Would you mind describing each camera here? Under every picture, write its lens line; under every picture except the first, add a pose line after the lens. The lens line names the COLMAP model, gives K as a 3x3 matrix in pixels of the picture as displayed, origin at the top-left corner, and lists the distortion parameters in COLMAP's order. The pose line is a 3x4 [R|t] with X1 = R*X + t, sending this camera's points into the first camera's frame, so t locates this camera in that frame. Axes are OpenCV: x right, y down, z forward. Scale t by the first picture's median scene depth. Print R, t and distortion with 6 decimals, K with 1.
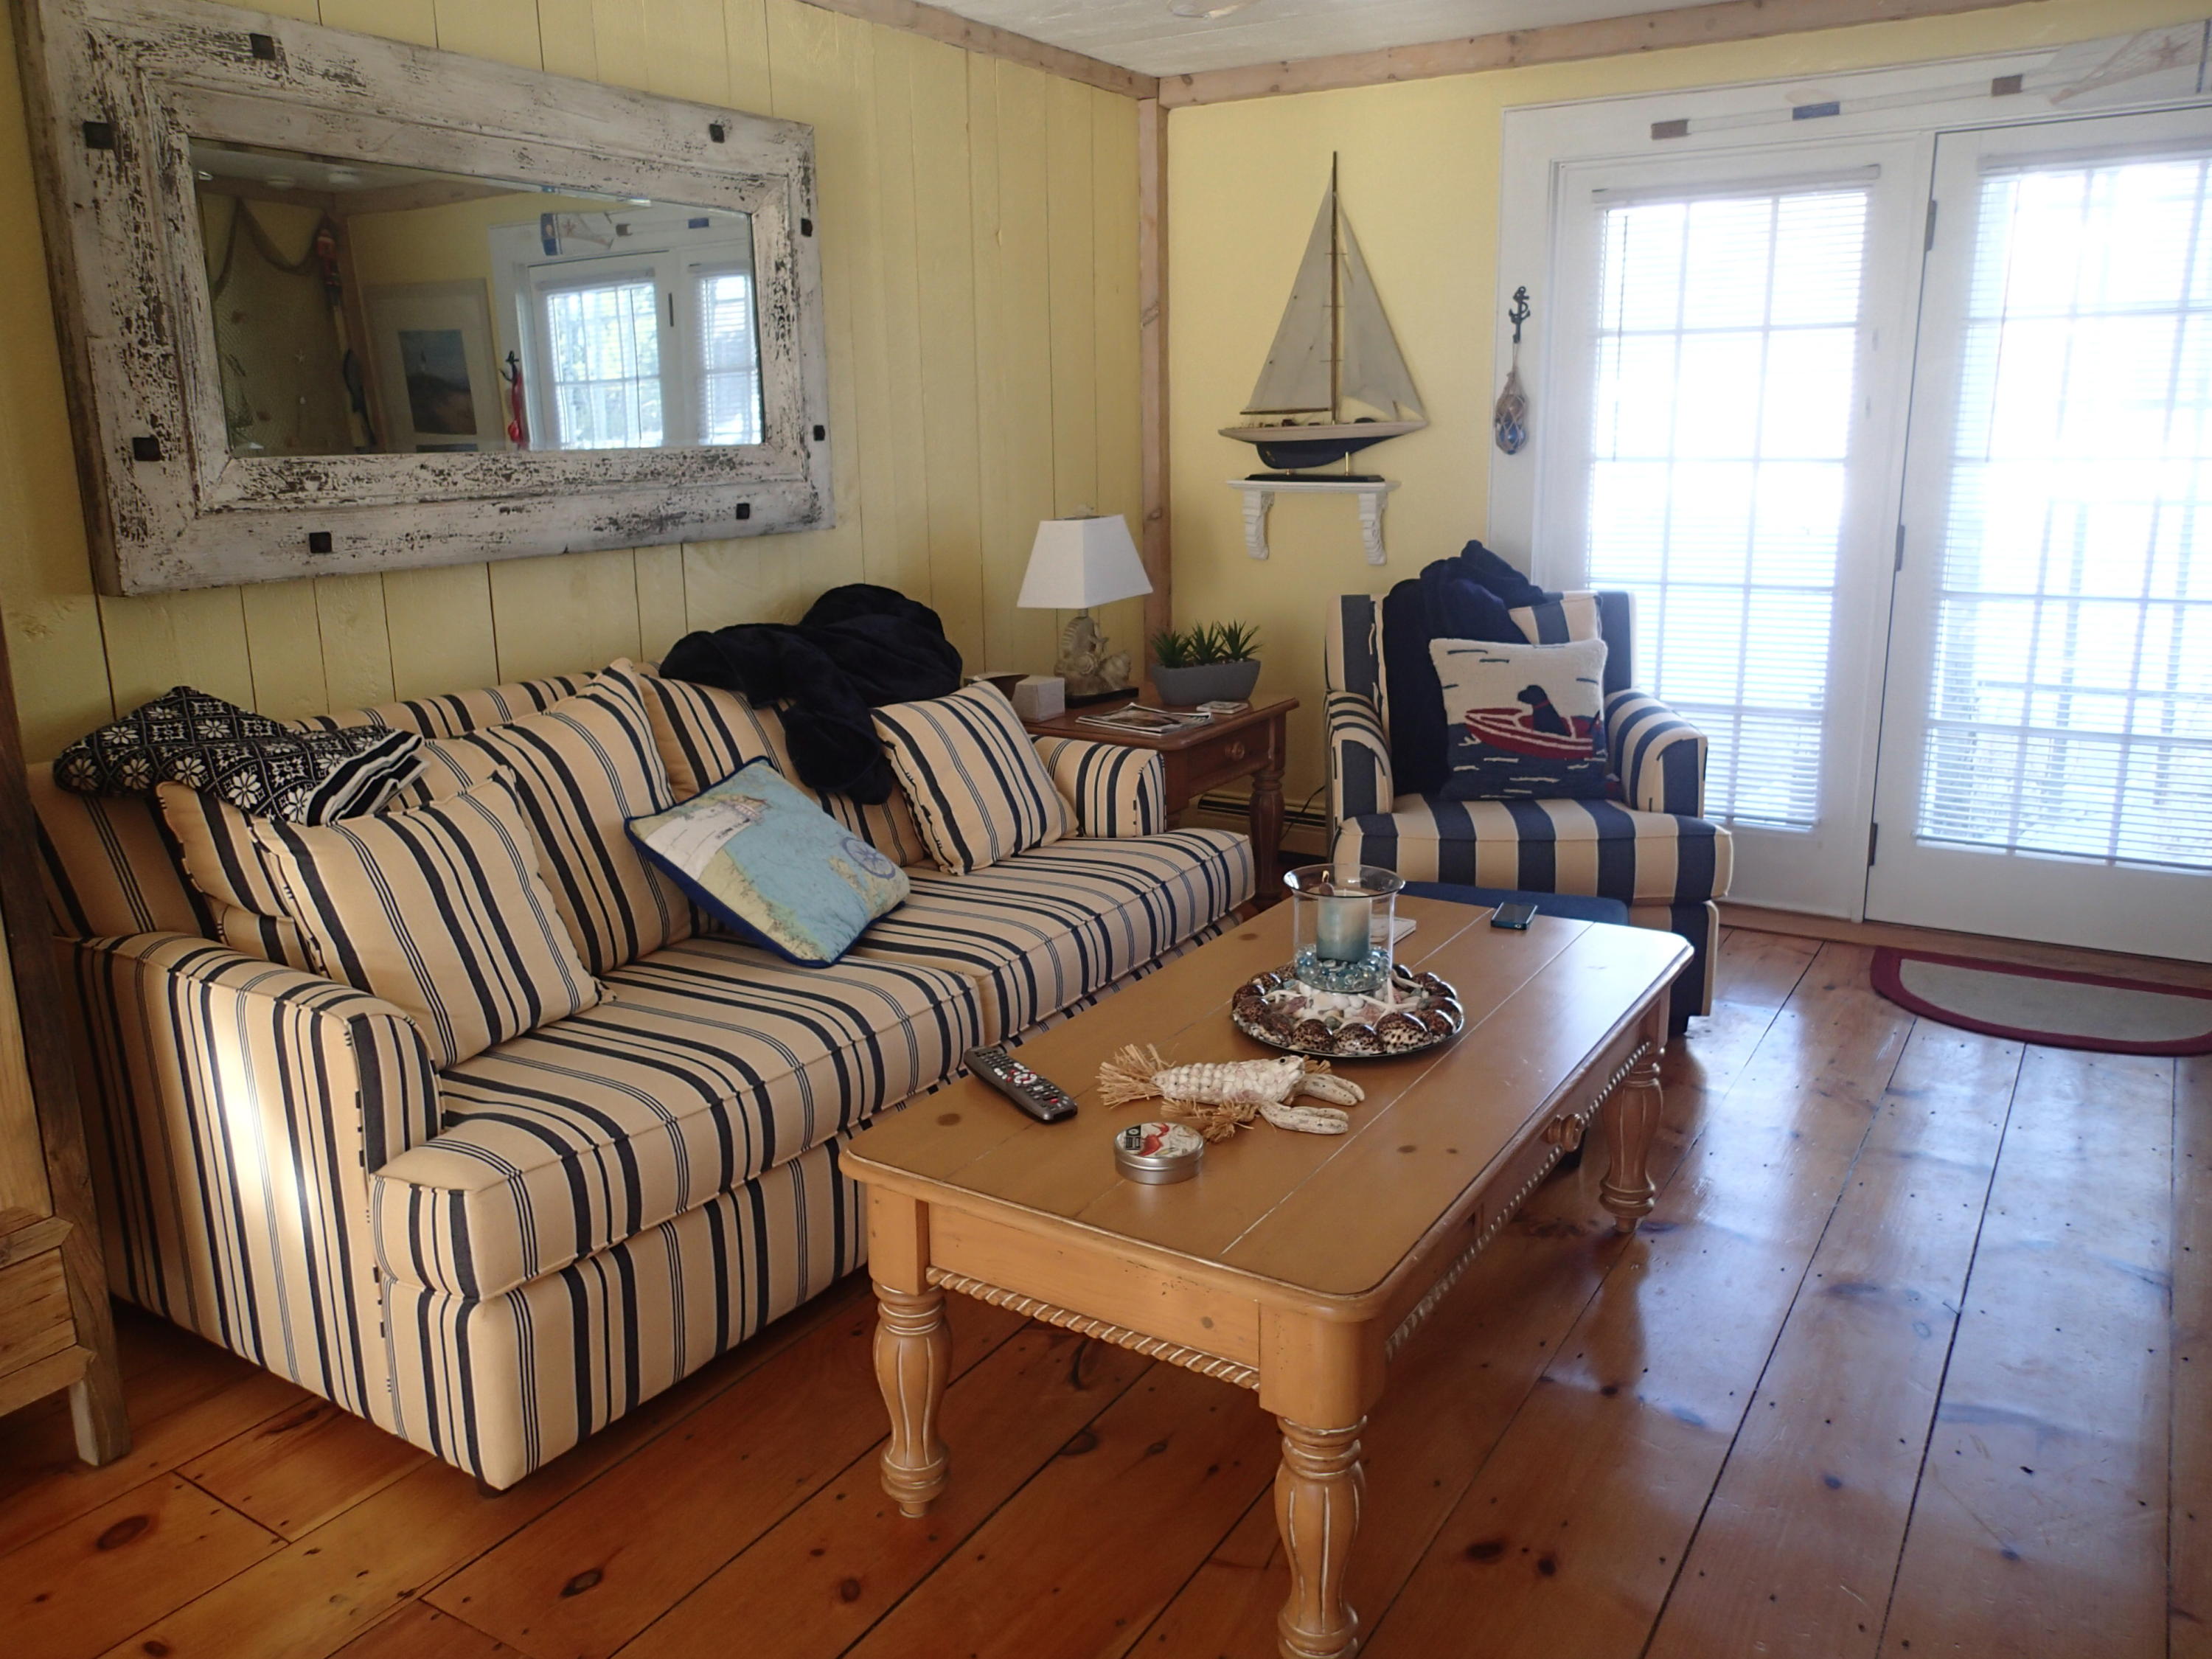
lens RADIAL K [[1707.2, 0, 1106.0], [0, 1707.2, 829.5], [0, 0, 1]] dist [0.031895, -0.007403]
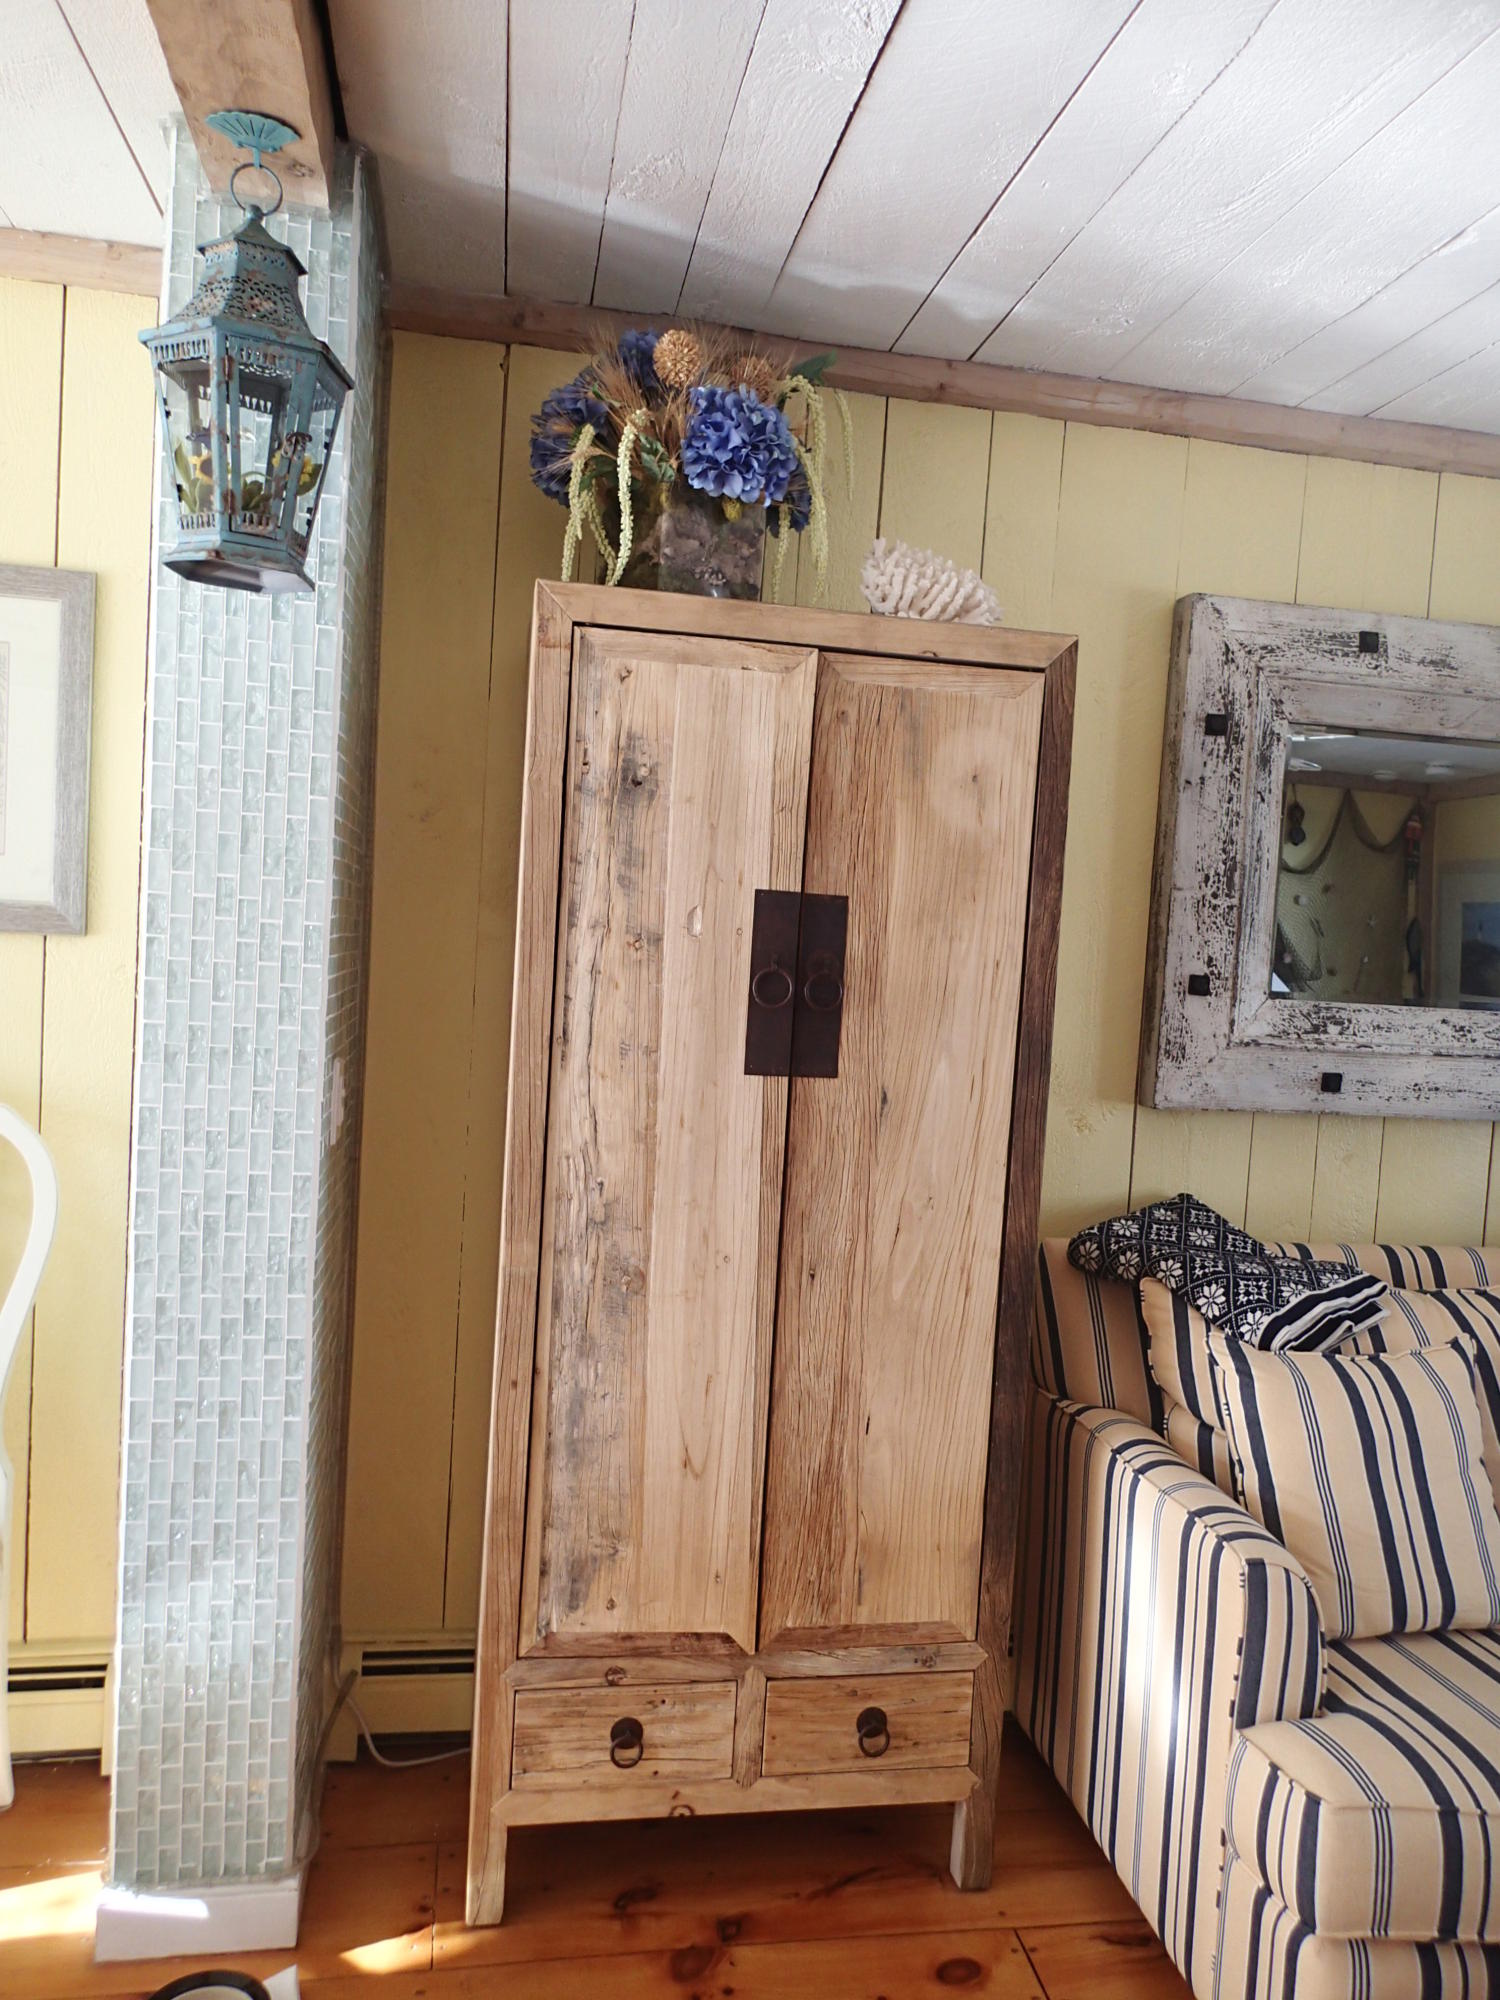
lens RADIAL K [[1503.1, 0, 758.7], [0, 1503.1, 1023.3], [0, 0, 1]] dist [-0.005063, 0.015069]
pose [[0.679950, 0.091607, -0.727514, -0.032427], [-0.238559, 0.965825, -0.101348, -0.027401], [0.693367, 0.242466, 0.678566, 0.136077]]
